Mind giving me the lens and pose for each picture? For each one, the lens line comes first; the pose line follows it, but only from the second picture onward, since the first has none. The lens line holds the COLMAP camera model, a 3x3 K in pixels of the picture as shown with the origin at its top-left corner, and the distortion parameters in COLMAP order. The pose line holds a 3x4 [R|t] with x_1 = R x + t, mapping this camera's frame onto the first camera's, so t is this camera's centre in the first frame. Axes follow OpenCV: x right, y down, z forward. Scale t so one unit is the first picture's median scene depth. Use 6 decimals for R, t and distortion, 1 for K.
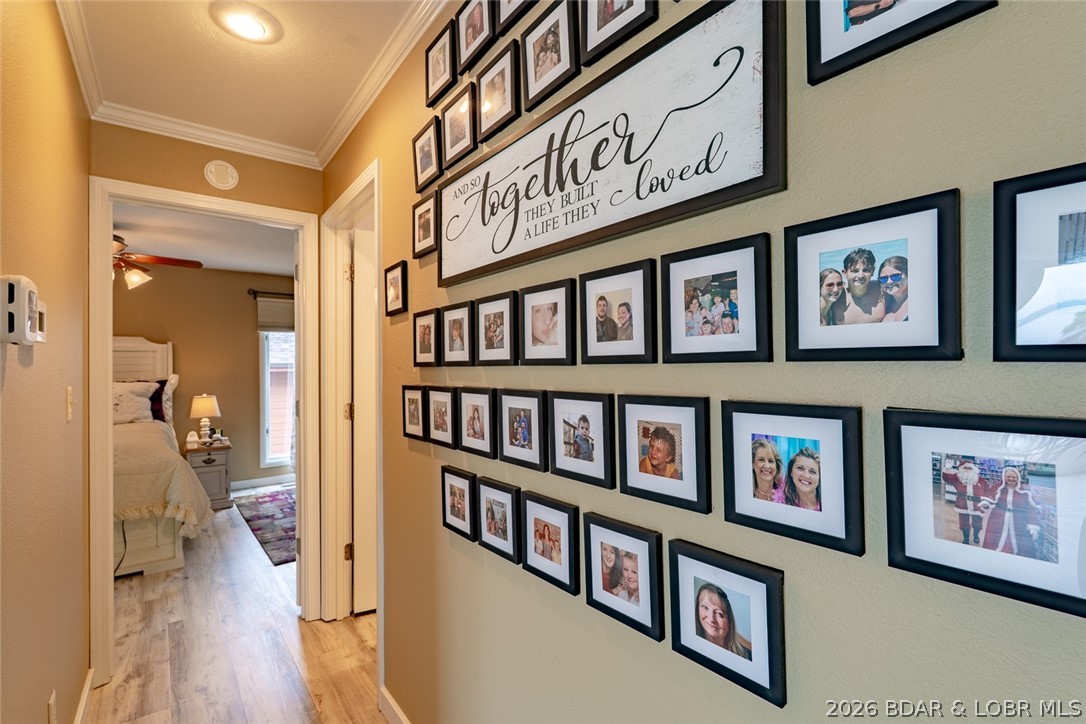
lens RADIAL K [[483.2, 0, 544.5], [0, 483.2, 363.7], [0, 0, 1]] dist [-0.001040, -0.000183]
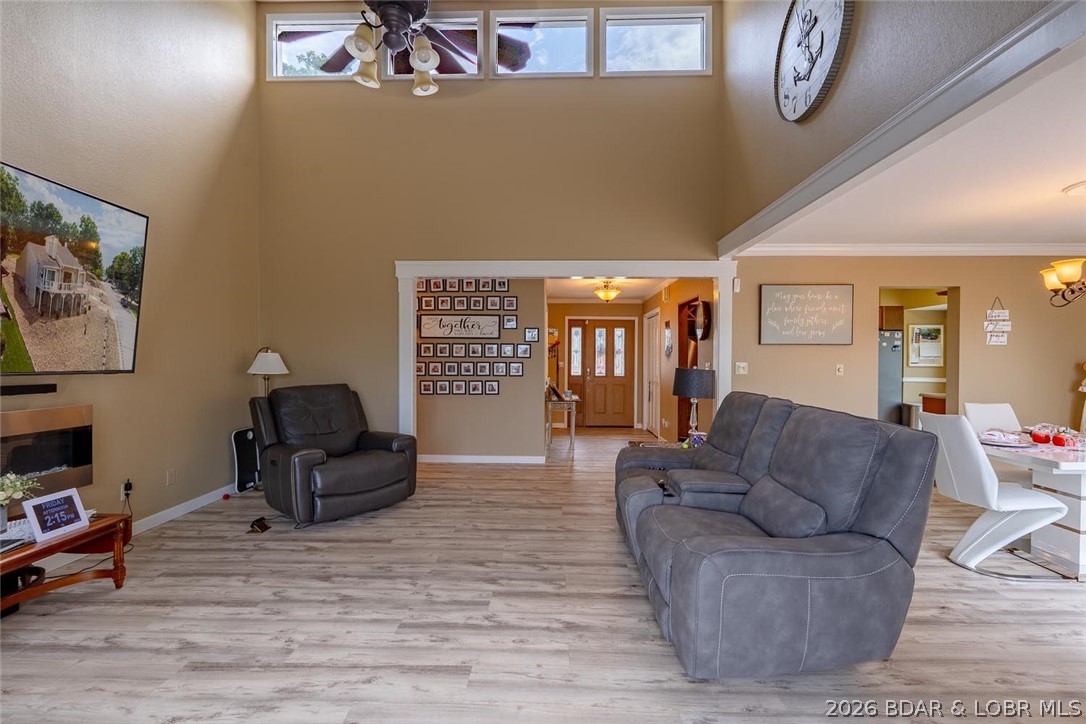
lens RADIAL K [[483.2, 0, 544.9], [0, 483.2, 364.9], [0, 0, 1]] dist [-0.001040, -0.000183]
pose [[0.633554, -0.000175, 0.773698, -1.302751], [-0.011787, 0.999882, 0.009878, 0.008562], [-0.773609, -0.015378, 0.633477, -1.180583]]
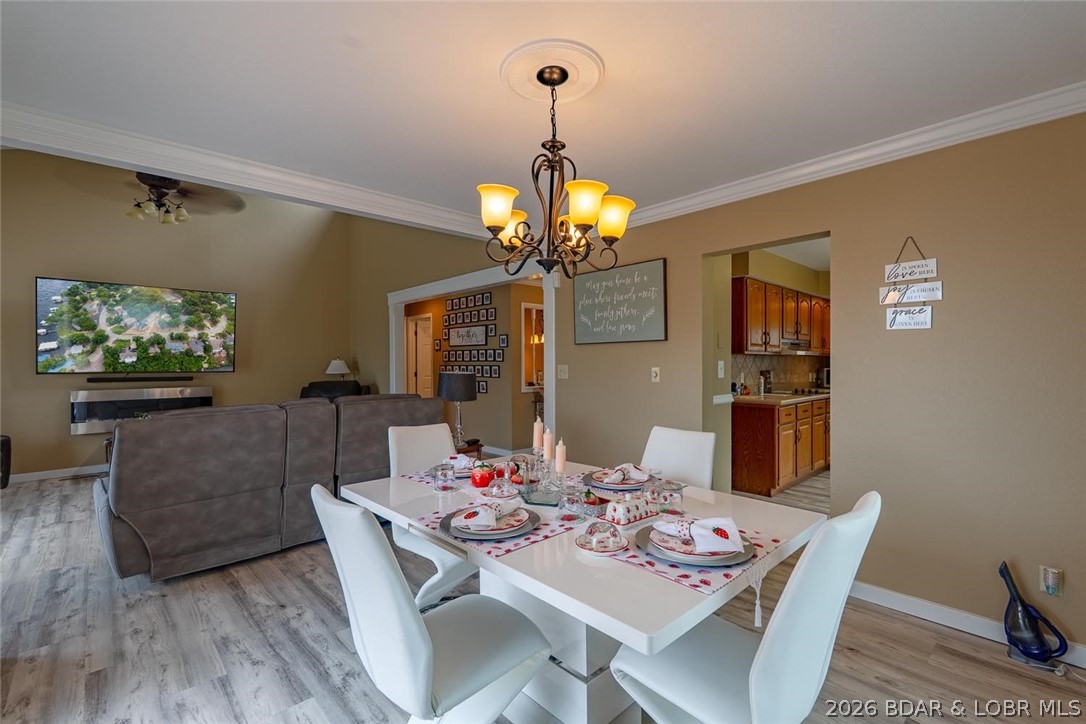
lens RADIAL K [[483.2, 0, 547.6], [0, 483.2, 363.5], [0, 0, 1]] dist [-0.001040, -0.000183]
pose [[0.996272, -0.000640, 0.086270, 0.193380], [-0.000055, 0.999968, 0.008051, -0.008337], [-0.086272, -0.008025, 0.996239, -2.091222]]
